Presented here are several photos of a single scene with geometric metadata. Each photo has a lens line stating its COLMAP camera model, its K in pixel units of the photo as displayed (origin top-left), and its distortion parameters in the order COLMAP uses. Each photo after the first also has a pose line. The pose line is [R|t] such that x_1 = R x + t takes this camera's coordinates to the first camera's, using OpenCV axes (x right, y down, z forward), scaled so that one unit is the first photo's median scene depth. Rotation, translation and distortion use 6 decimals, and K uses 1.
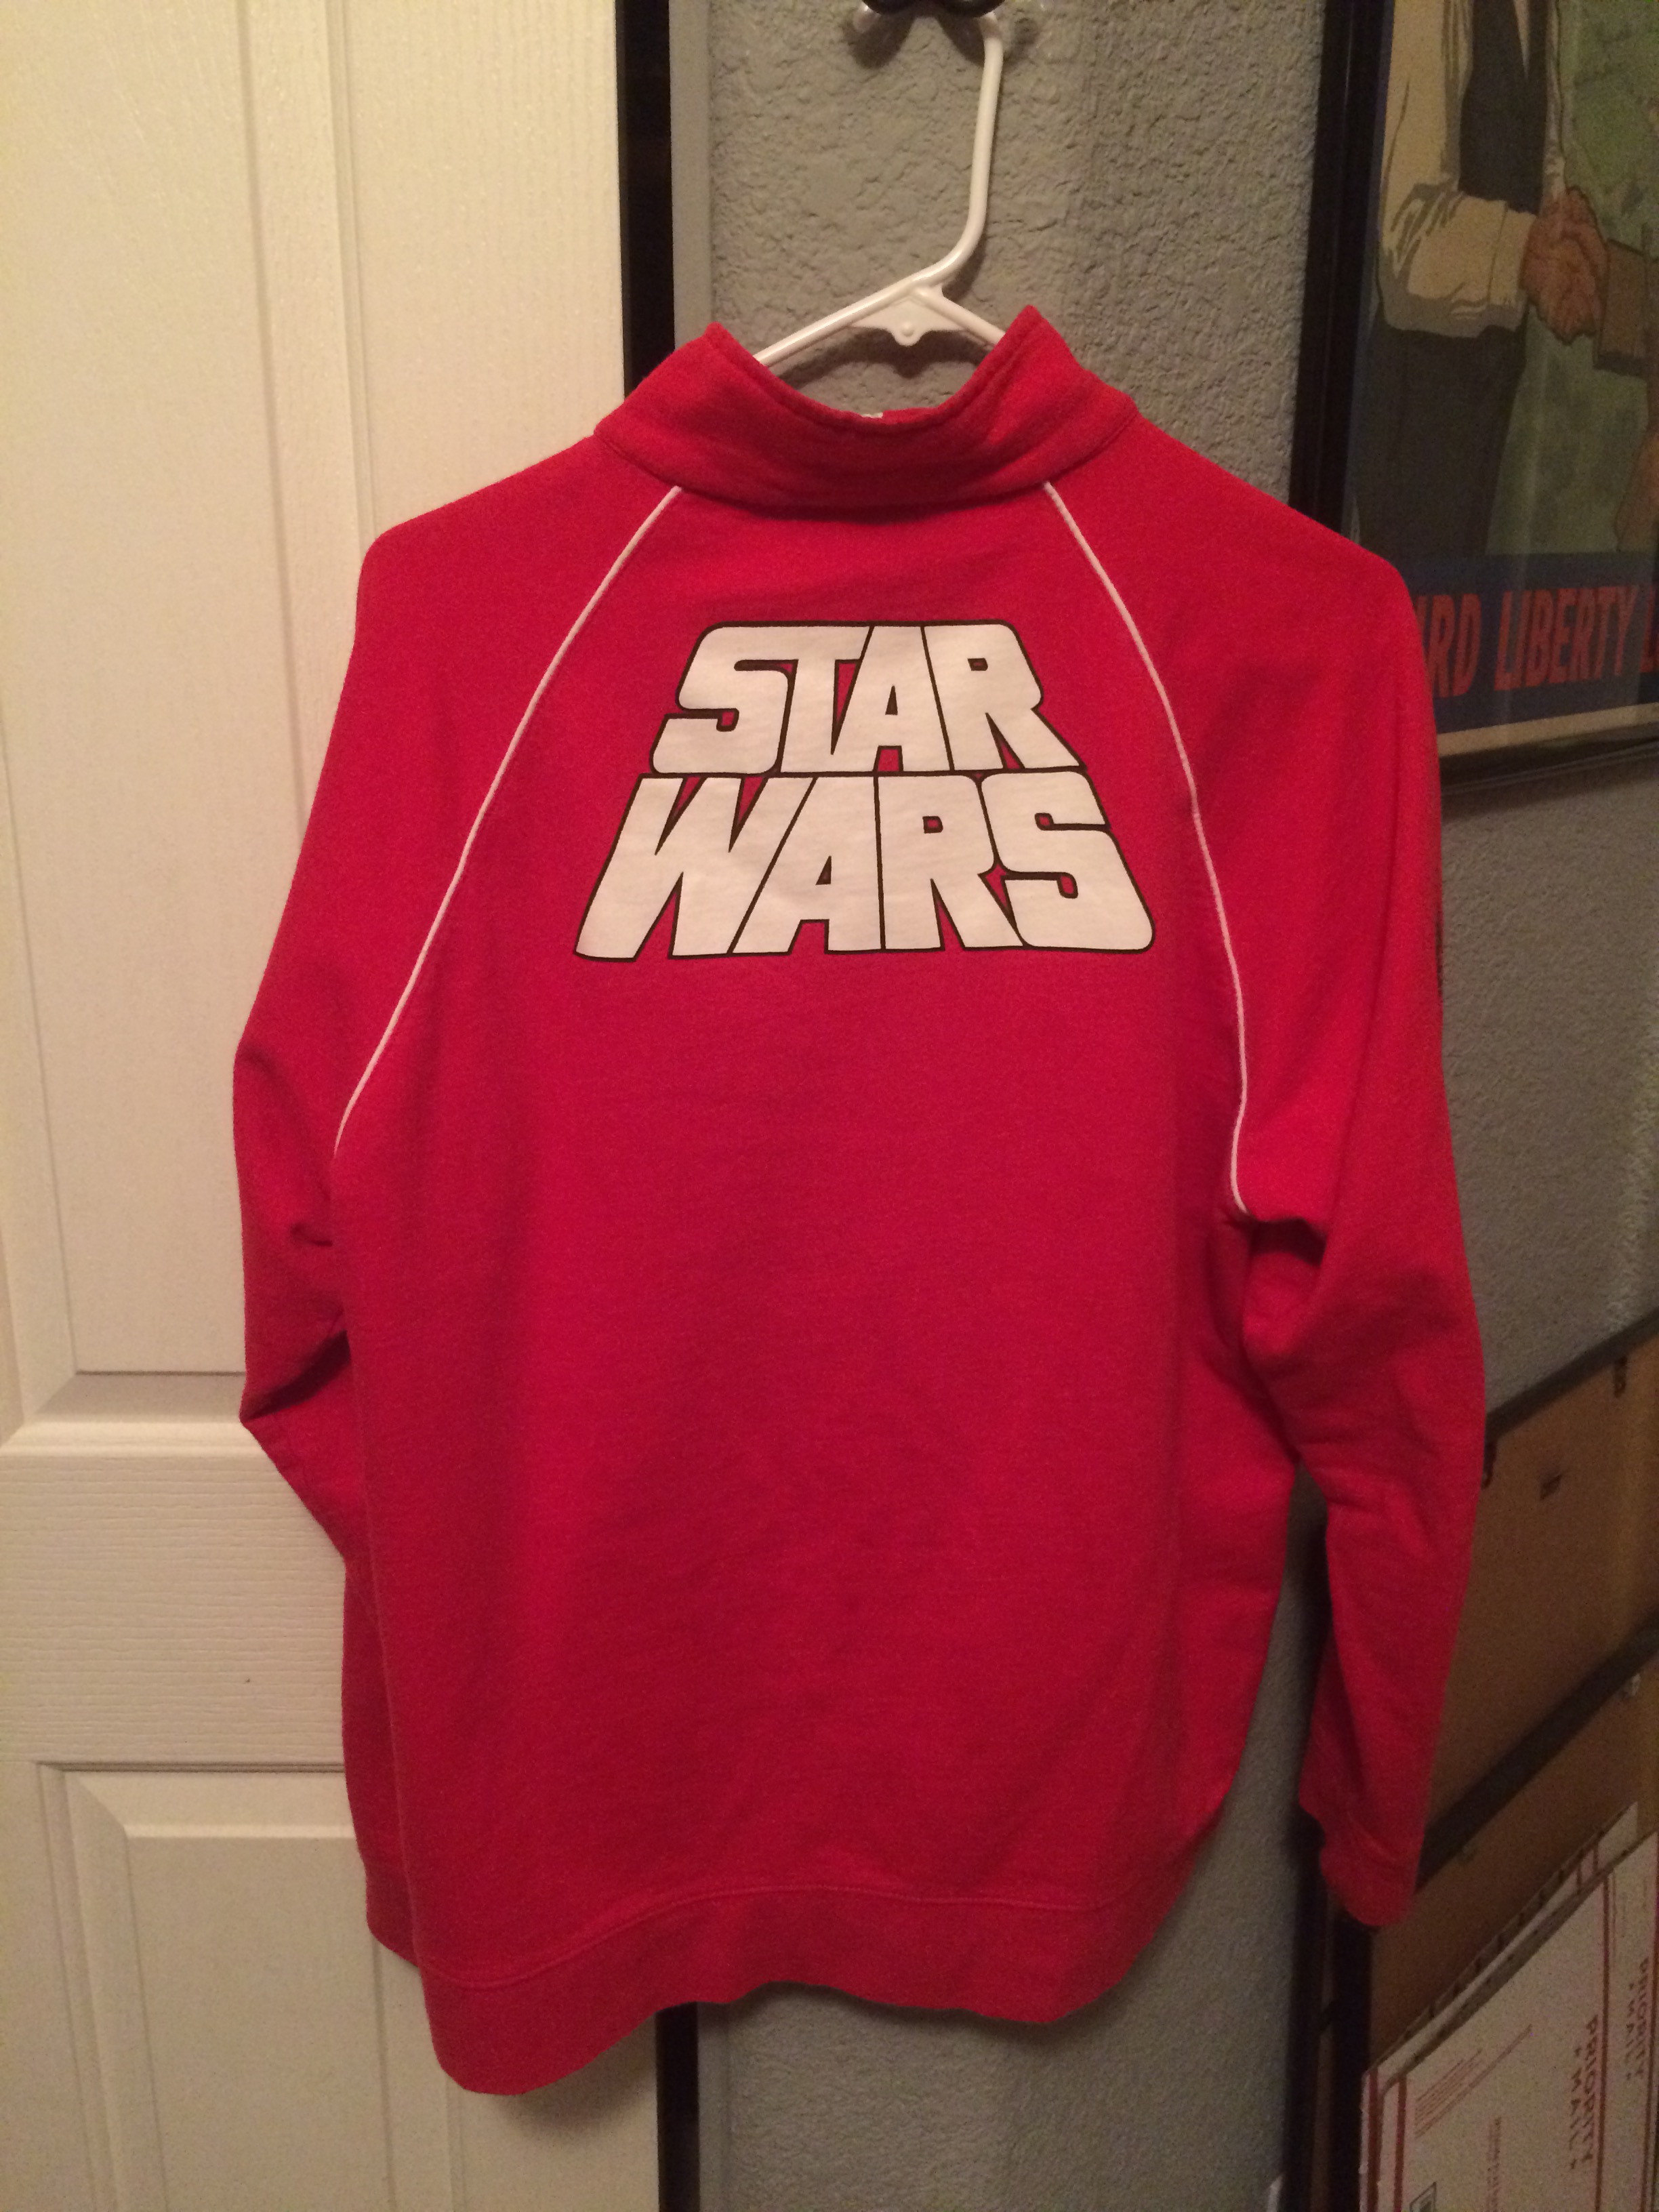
lens RADIAL K [[1950.8, 0, 829.5], [0, 1950.8, 1106.0], [0, 0, 1]] dist [0.008552, -0.054100]
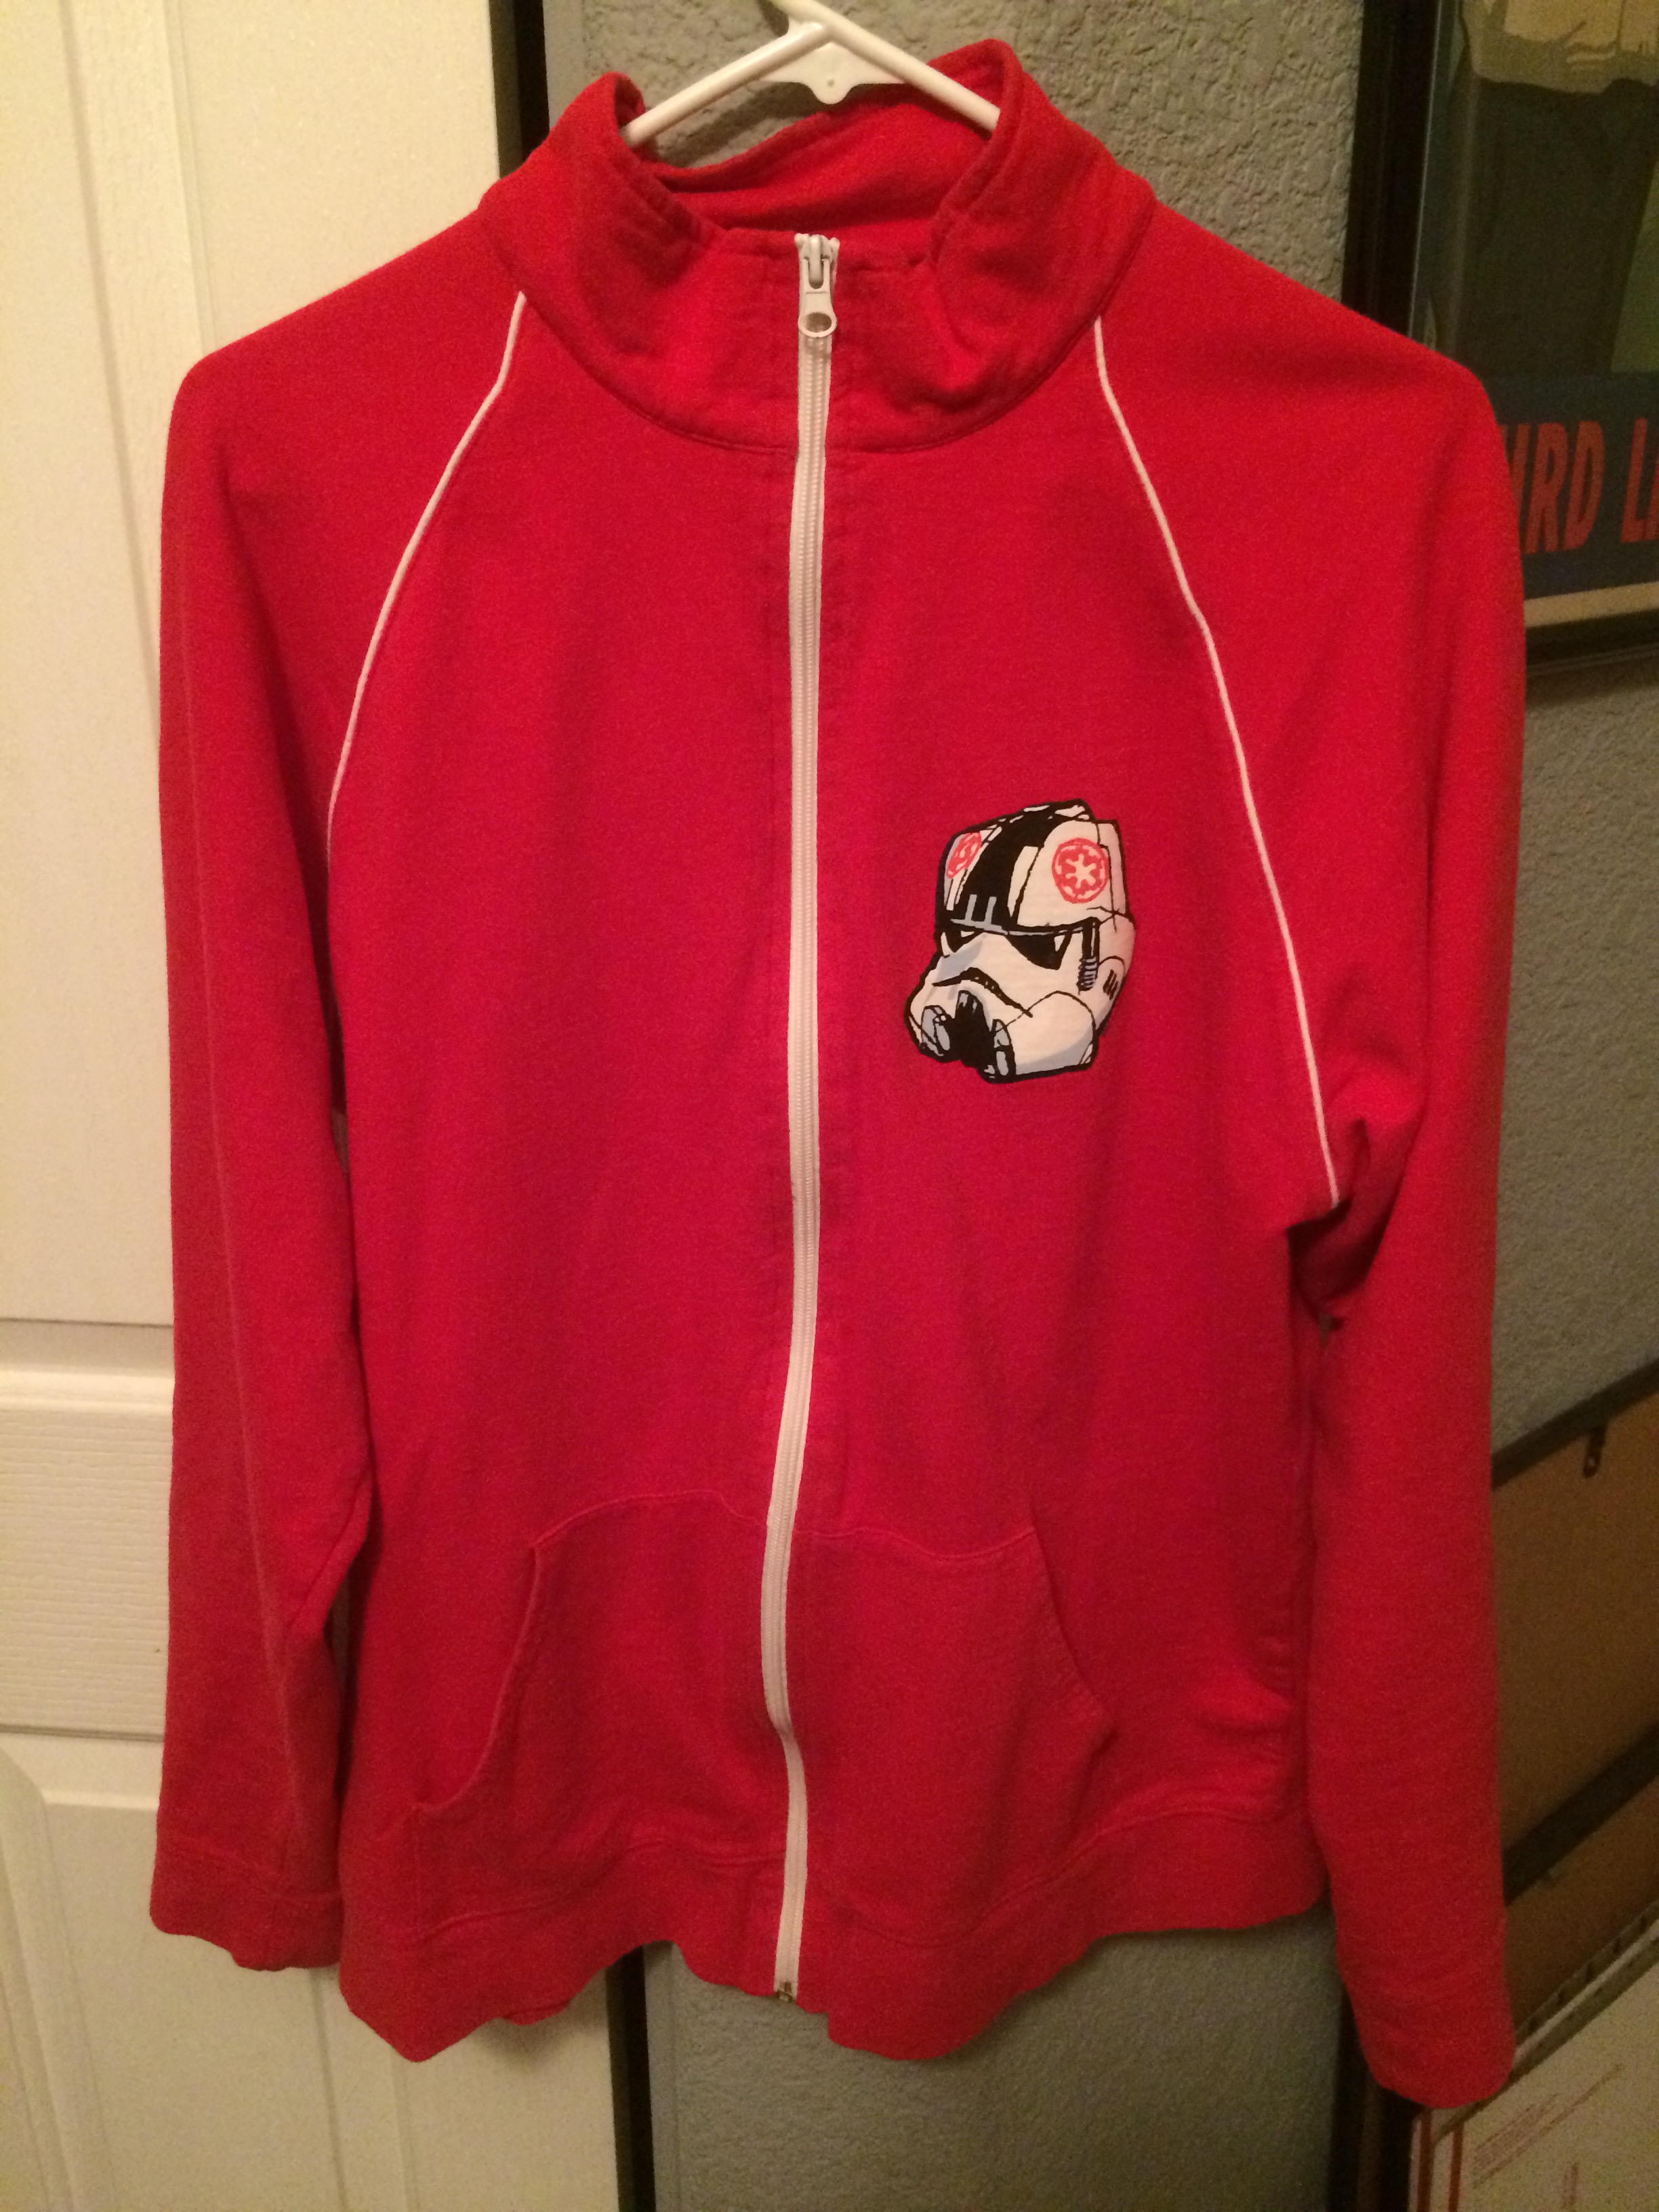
lens RADIAL K [[1950.8, 0, 829.5], [0, 1950.8, 1106.0], [0, 0, 1]] dist [0.008552, -0.054100]
pose [[0.994698, 0.025484, -0.099634, 0.118802], [-0.018250, 0.997175, 0.072856, -0.037674], [0.101209, -0.070651, 0.992353, 0.168833]]
